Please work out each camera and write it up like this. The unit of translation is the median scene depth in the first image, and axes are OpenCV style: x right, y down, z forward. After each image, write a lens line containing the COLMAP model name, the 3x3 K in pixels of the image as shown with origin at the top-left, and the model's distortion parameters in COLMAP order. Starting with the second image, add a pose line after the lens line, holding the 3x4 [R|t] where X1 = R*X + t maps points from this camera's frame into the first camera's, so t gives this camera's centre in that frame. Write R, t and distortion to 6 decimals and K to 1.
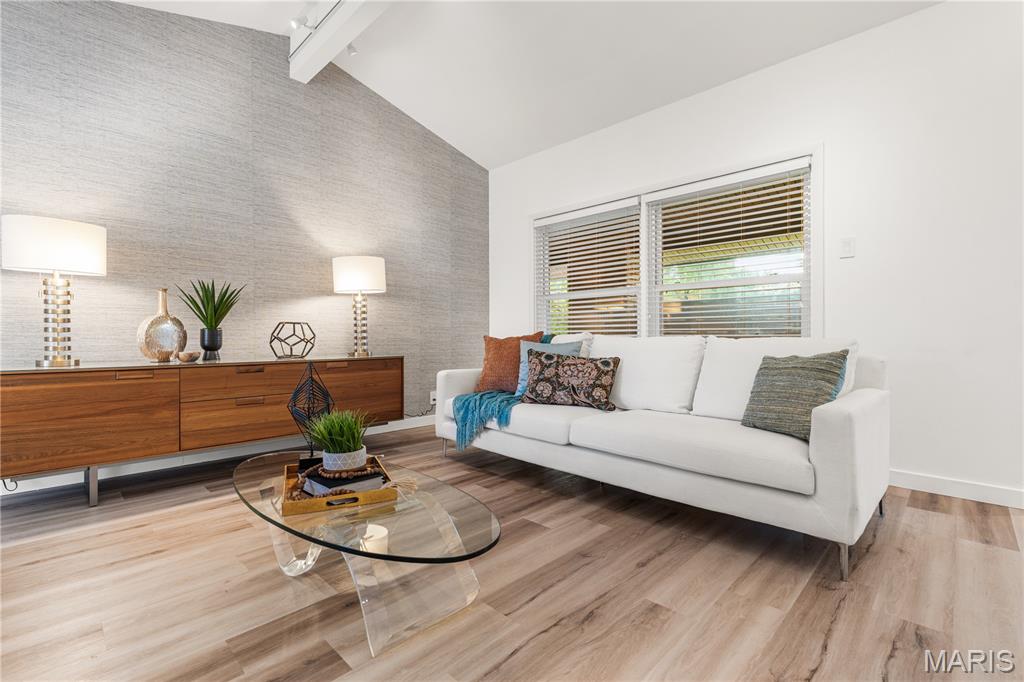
lens RADIAL K [[460.4, 0, 511.1], [0, 460.4, 338.1], [0, 0, 1]] dist [-0.012035, 0.006374]
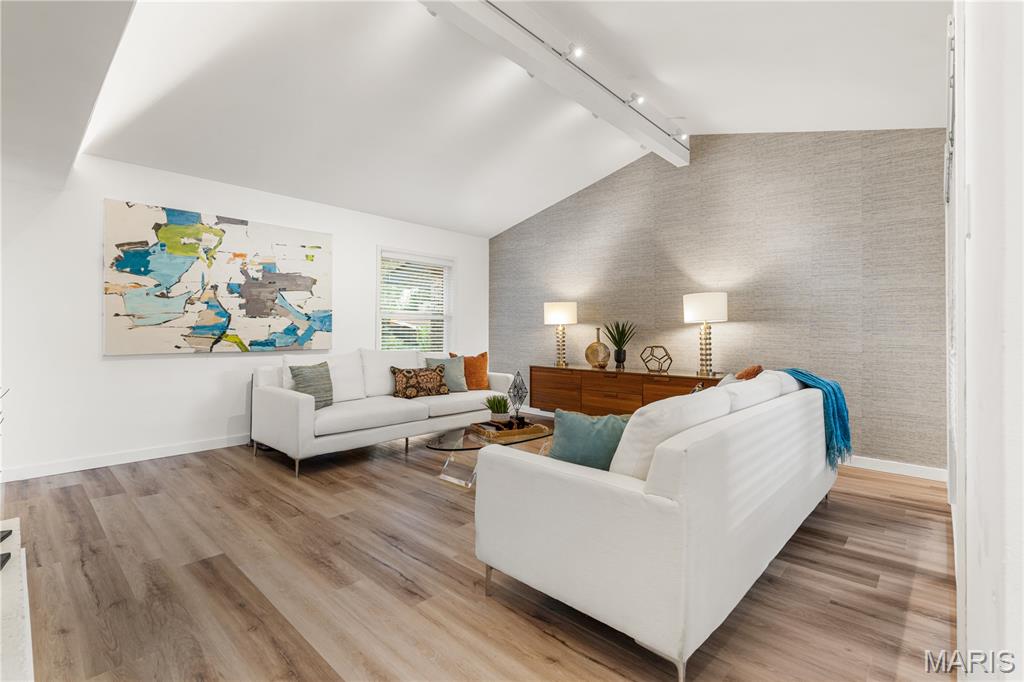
lens RADIAL K [[465.1, 0, 513.5], [0, 465.1, 325.3], [0, 0, 1]] dist [-0.002821, 0.000499]
pose [[0.036050, -0.013949, -0.999253, 1.112211], [-0.011155, 0.999835, -0.014360, -0.086342], [0.999288, 0.011665, 0.035888, 0.581985]]
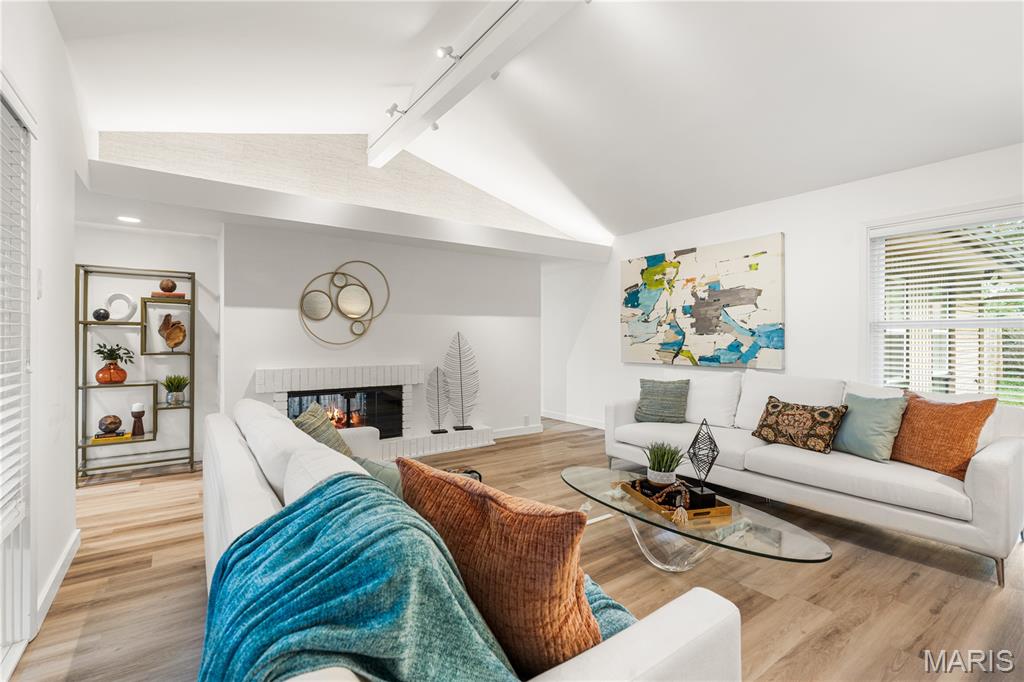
lens RADIAL K [[463.9, 0, 510.8], [0, 463.9, 336.6], [0, 0, 1]] dist [-0.001040, -0.000052]
pose [[-0.985788, -0.000816, 0.167995, -0.076798], [-0.000951, 0.999999, -0.000722, -0.116734], [-0.167994, -0.000872, -0.985788, 1.547436]]
